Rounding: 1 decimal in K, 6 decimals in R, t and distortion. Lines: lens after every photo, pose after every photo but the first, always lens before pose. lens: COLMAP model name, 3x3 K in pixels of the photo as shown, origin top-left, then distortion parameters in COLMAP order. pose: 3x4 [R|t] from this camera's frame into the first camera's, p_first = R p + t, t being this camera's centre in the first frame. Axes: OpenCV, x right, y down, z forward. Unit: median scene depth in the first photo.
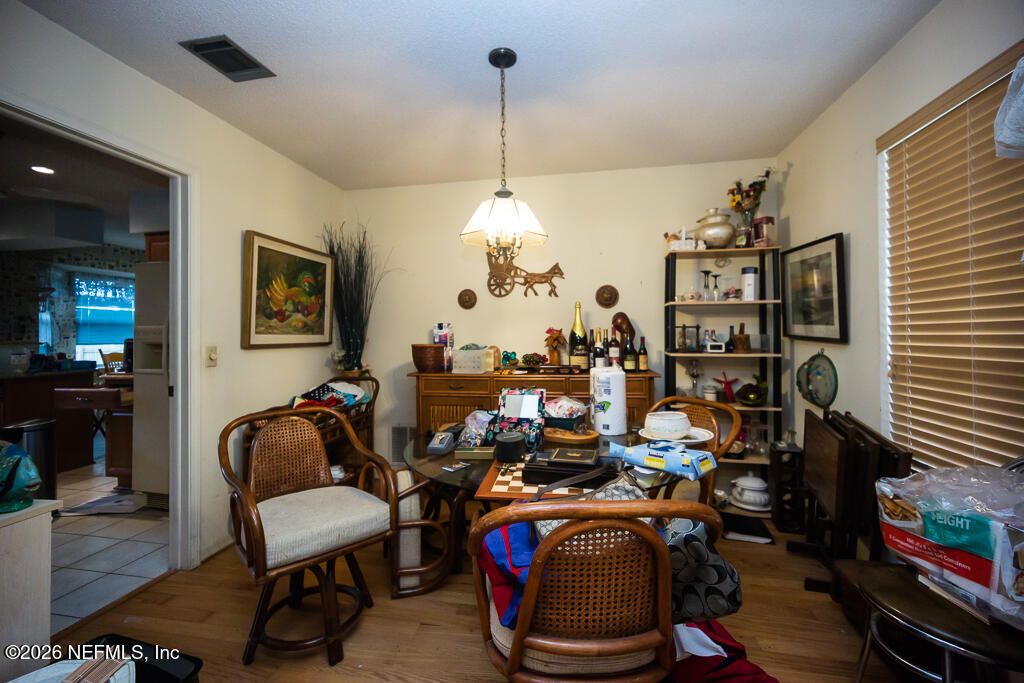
lens RADIAL K [[429.9, 0, 511.0], [0, 429.9, 333.3], [0, 0, 1]] dist [0.004531, -0.001557]
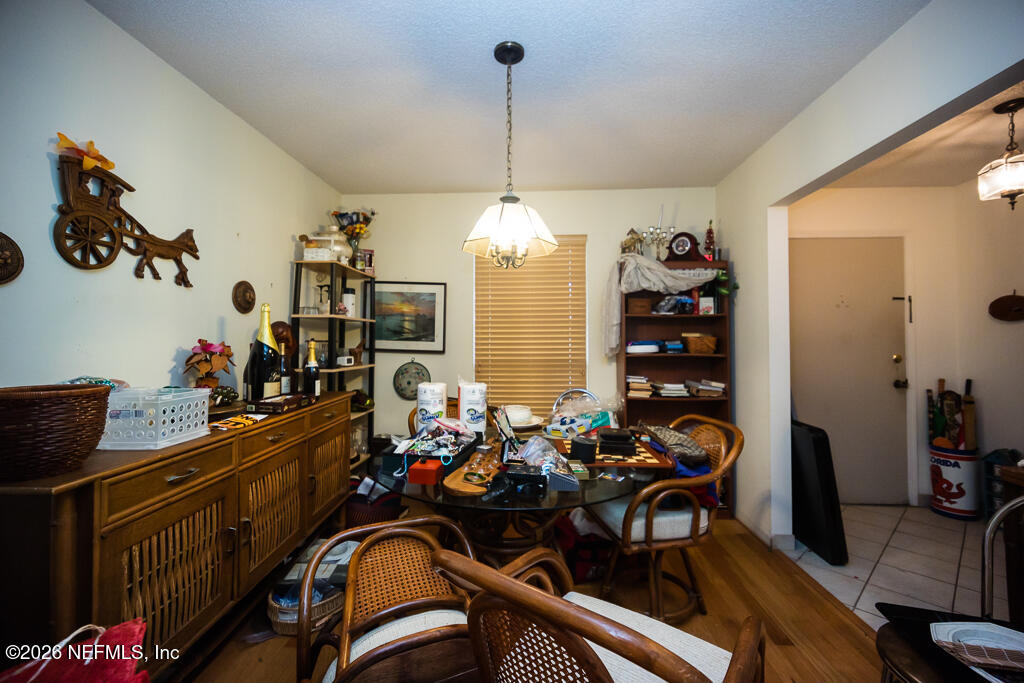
lens RADIAL K [[429.9, 0, 513.6], [0, 429.9, 335.2], [0, 0, 1]] dist [0.004531, -0.001557]
pose [[-0.140585, 0.015658, 0.989945, -0.889541], [-0.005410, 0.999848, -0.016583, -0.020214], [-0.990054, -0.007686, -0.140479, 1.068527]]
